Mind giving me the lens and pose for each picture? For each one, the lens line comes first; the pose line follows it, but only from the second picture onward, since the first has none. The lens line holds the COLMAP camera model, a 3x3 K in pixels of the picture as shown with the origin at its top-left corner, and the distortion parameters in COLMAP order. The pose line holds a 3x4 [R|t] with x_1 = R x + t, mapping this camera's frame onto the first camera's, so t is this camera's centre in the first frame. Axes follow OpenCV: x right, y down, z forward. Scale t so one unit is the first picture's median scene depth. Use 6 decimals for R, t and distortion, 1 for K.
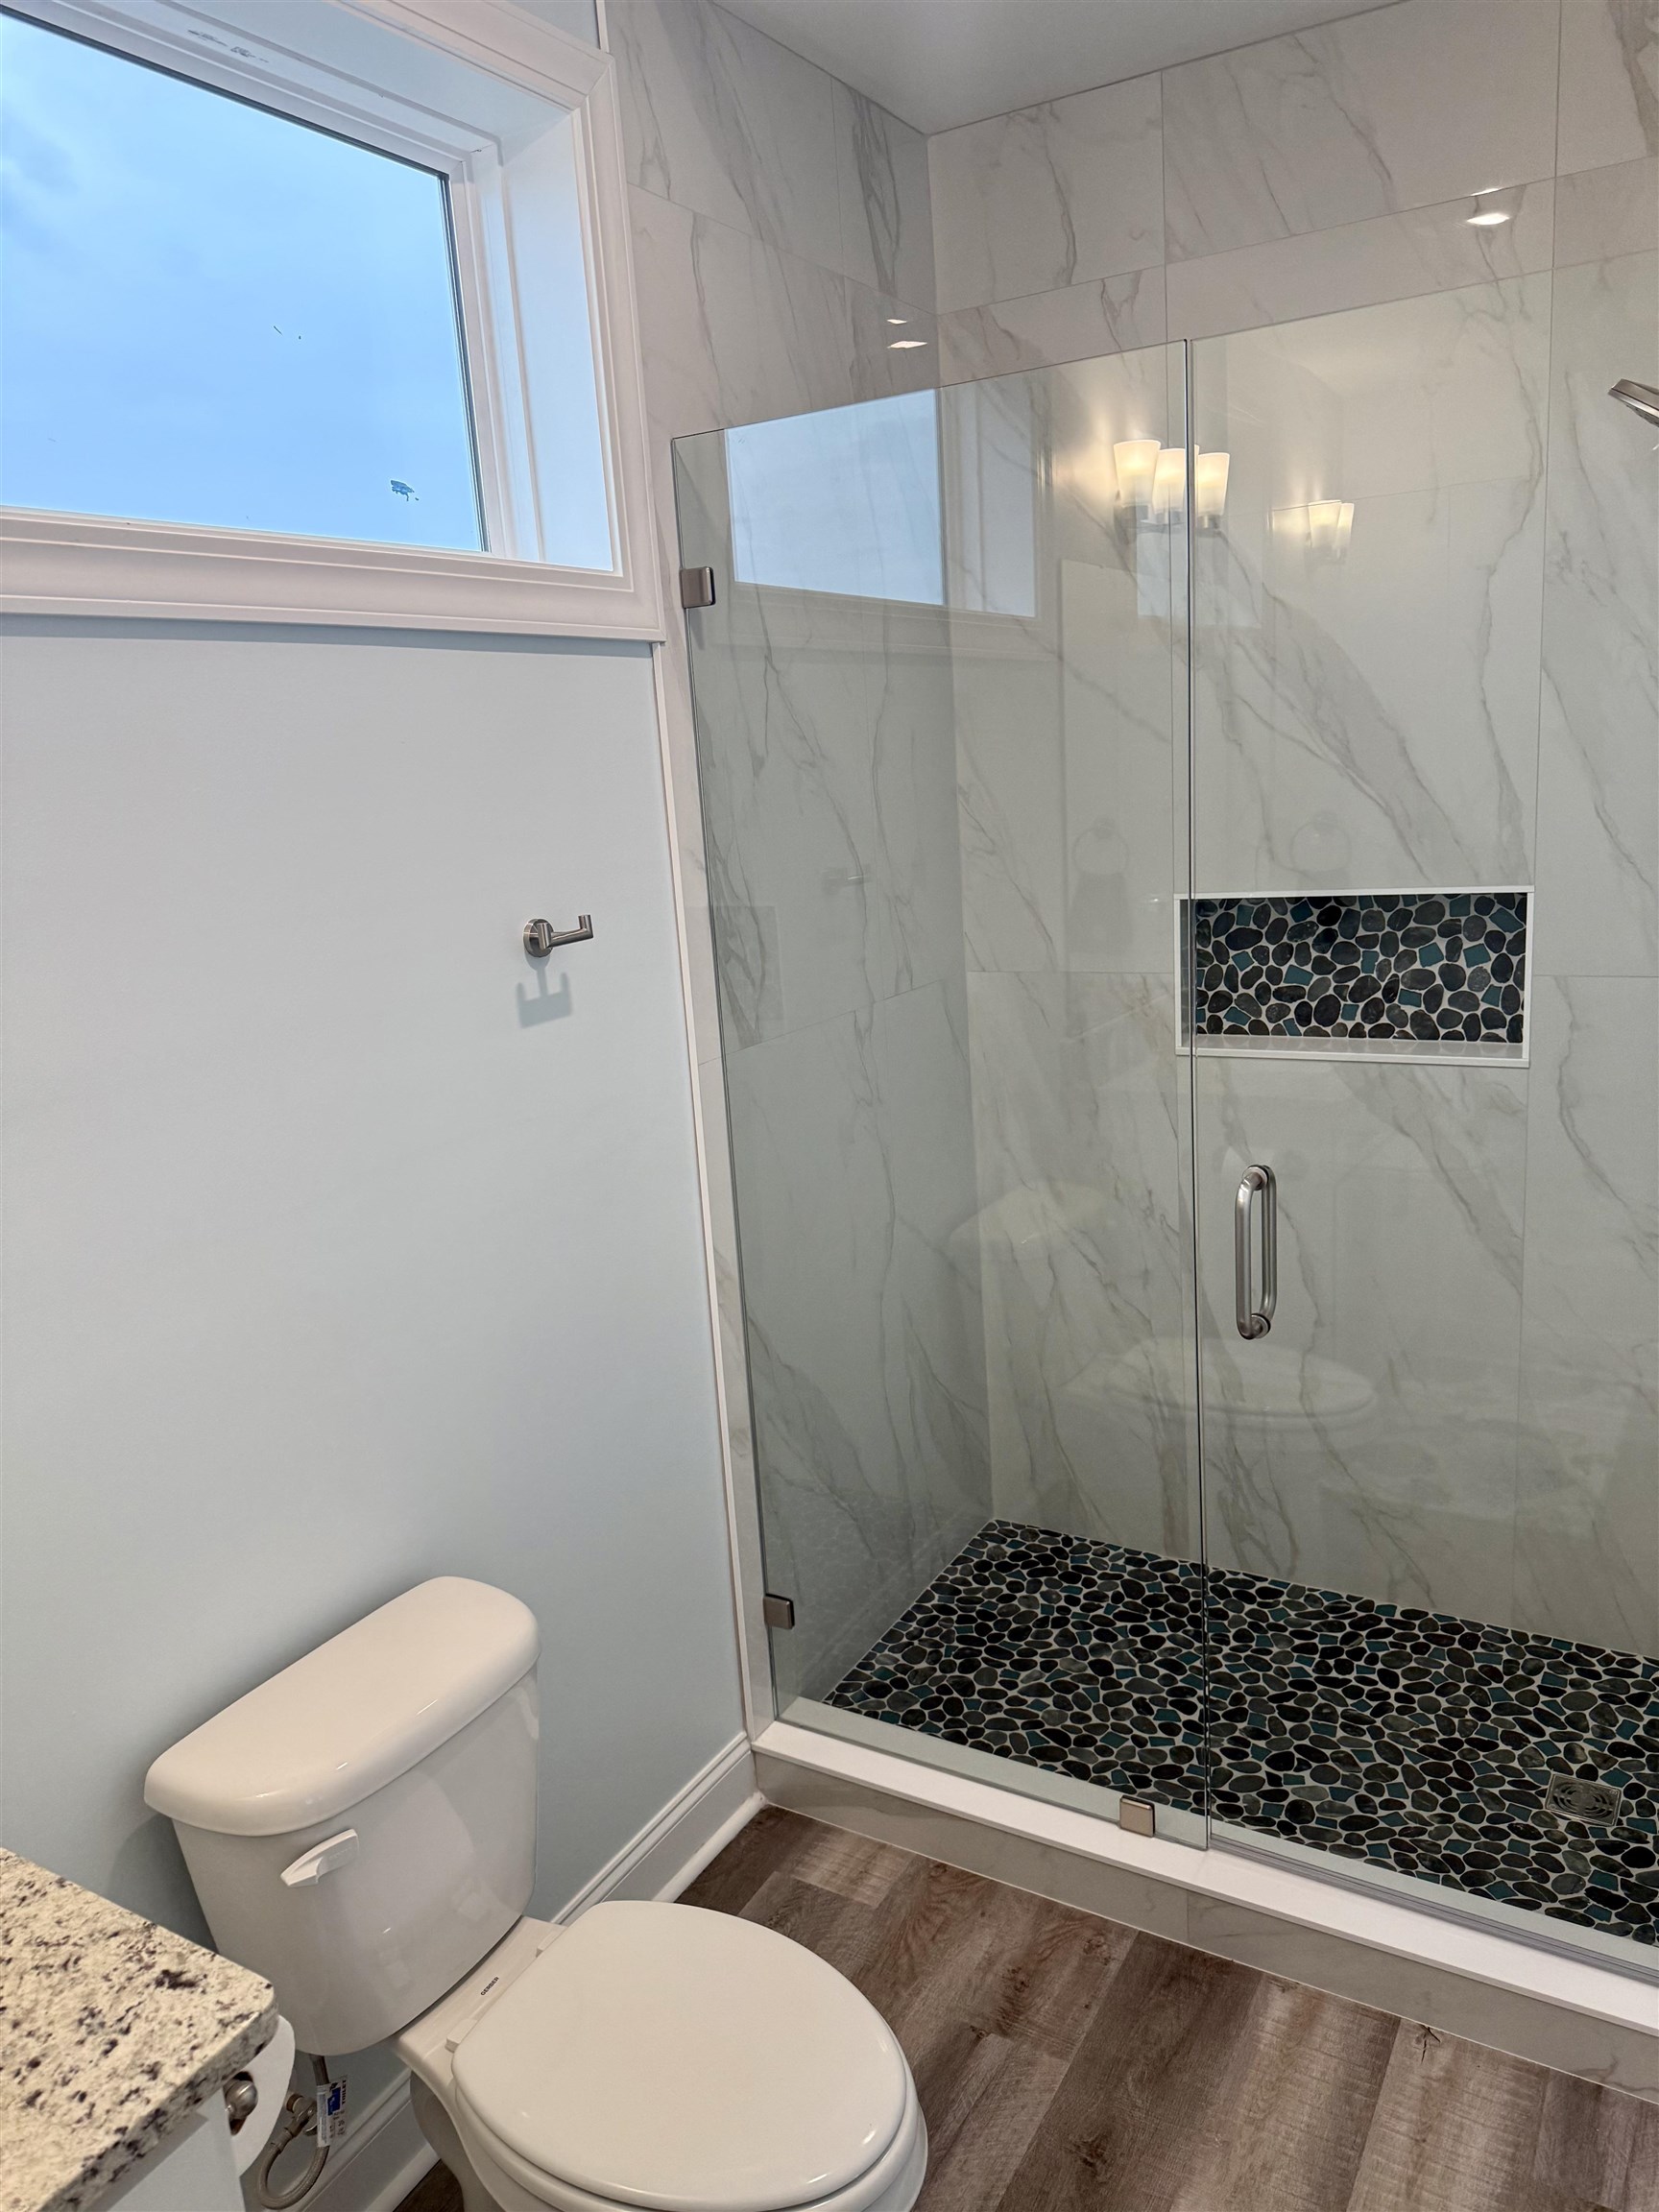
lens RADIAL K [[1570.3, 0, 825.6], [0, 1570.3, 1104.7], [0, 0, 1]] dist [0.151216, -0.287781]
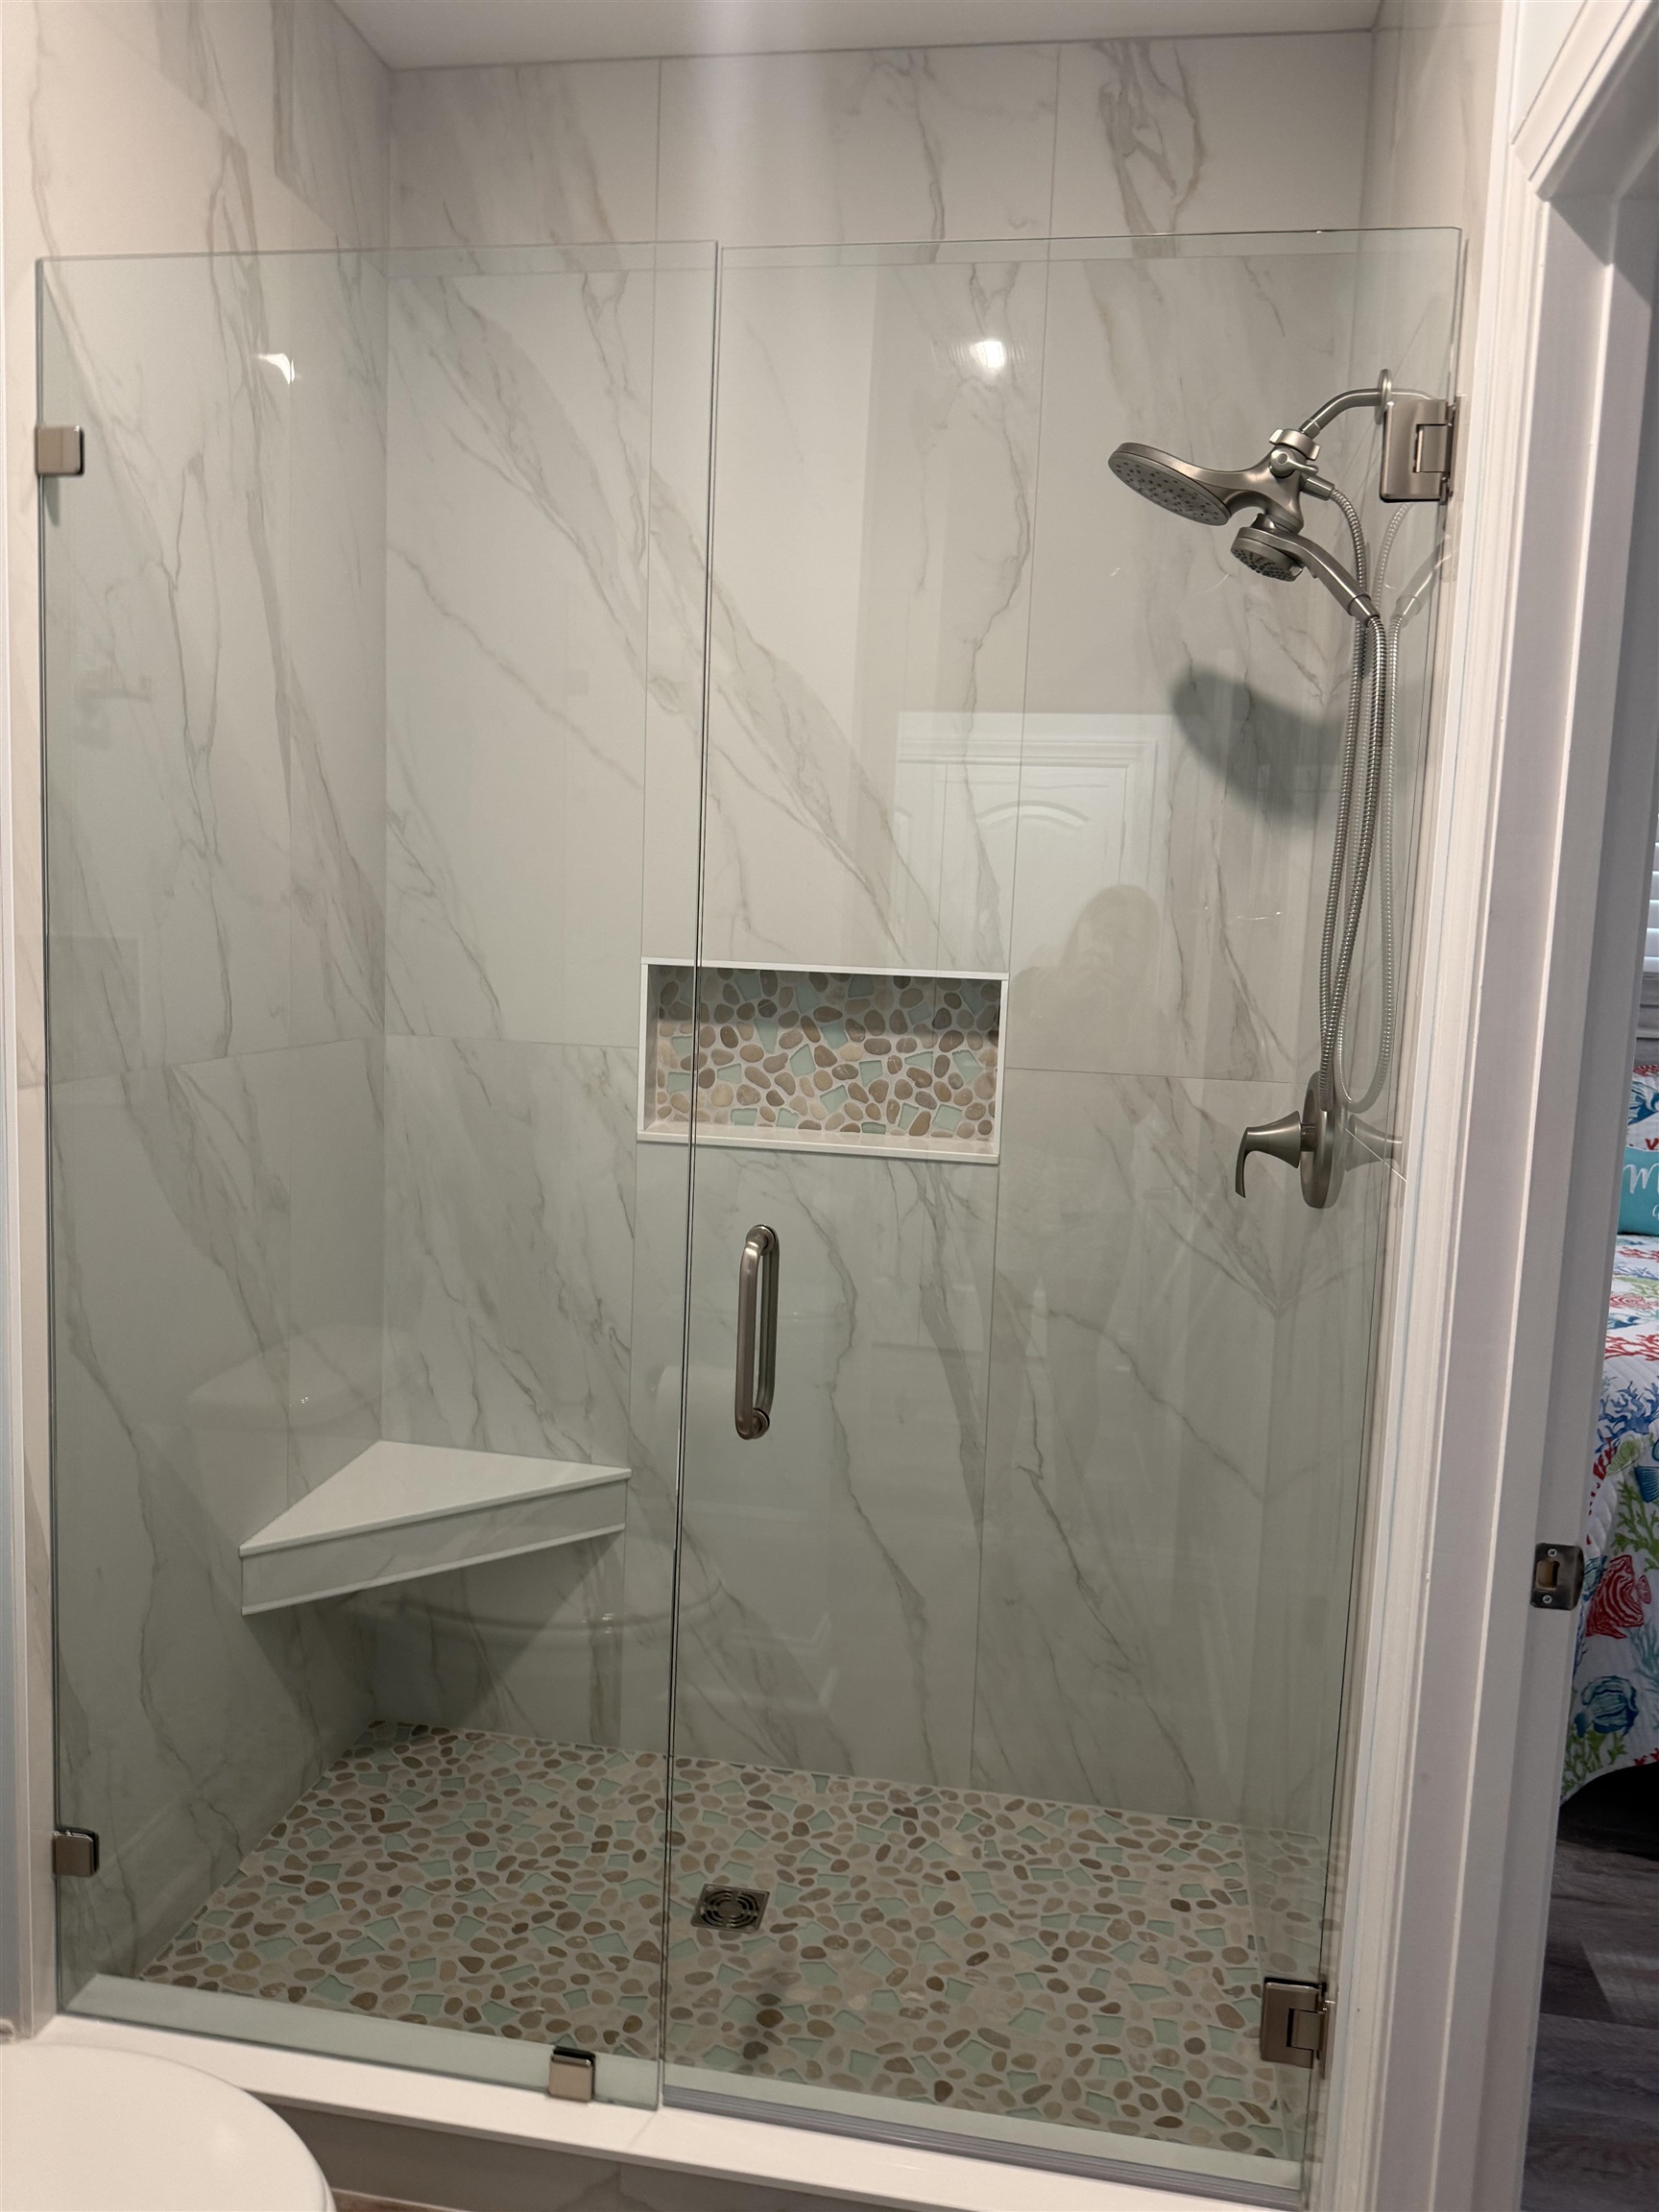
lens RADIAL K [[1628.6, 0, 858.3], [0, 1628.6, 1109.2], [0, 0, 1]] dist [0.090291, -0.127724]
pose [[0.926678, 0.060788, 0.370909, -0.000414], [-0.021838, 0.993876, -0.108325, 0.049964], [-0.375222, 0.092283, 0.922330, 0.131682]]
